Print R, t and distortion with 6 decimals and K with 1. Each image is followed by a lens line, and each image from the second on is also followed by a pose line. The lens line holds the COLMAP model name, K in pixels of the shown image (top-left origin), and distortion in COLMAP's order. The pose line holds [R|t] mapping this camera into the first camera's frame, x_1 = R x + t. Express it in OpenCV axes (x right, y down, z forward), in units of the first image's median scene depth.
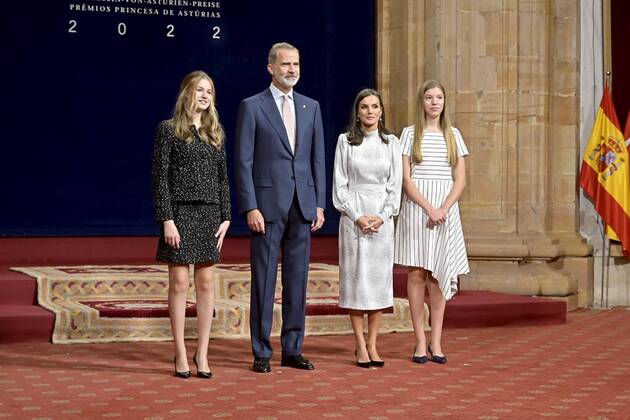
lens RADIAL K [[1386.9, 0, 315.0], [0, 1386.9, 210.0], [0, 0, 1]] dist [-0.004379, 0.289118]
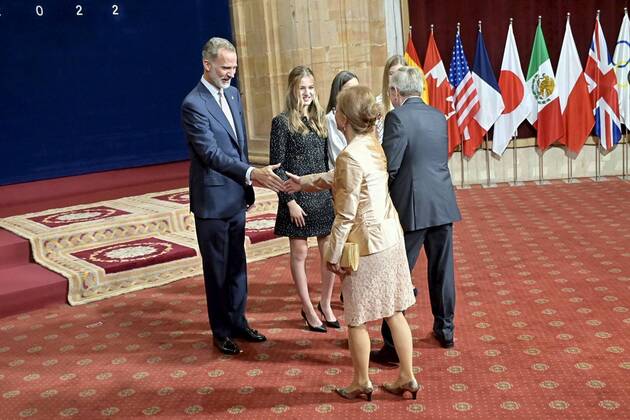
lens RADIAL K [[743.4, 0, 315.0], [0, 743.4, 210.0], [0, 0, 1]] dist [0.010297, 0.017842]
pose [[0.946991, -0.126552, 0.295285, -0.153367], [0.075890, 0.981252, 0.177159, -0.067690], [-0.312169, -0.145359, 0.938840, 0.334886]]
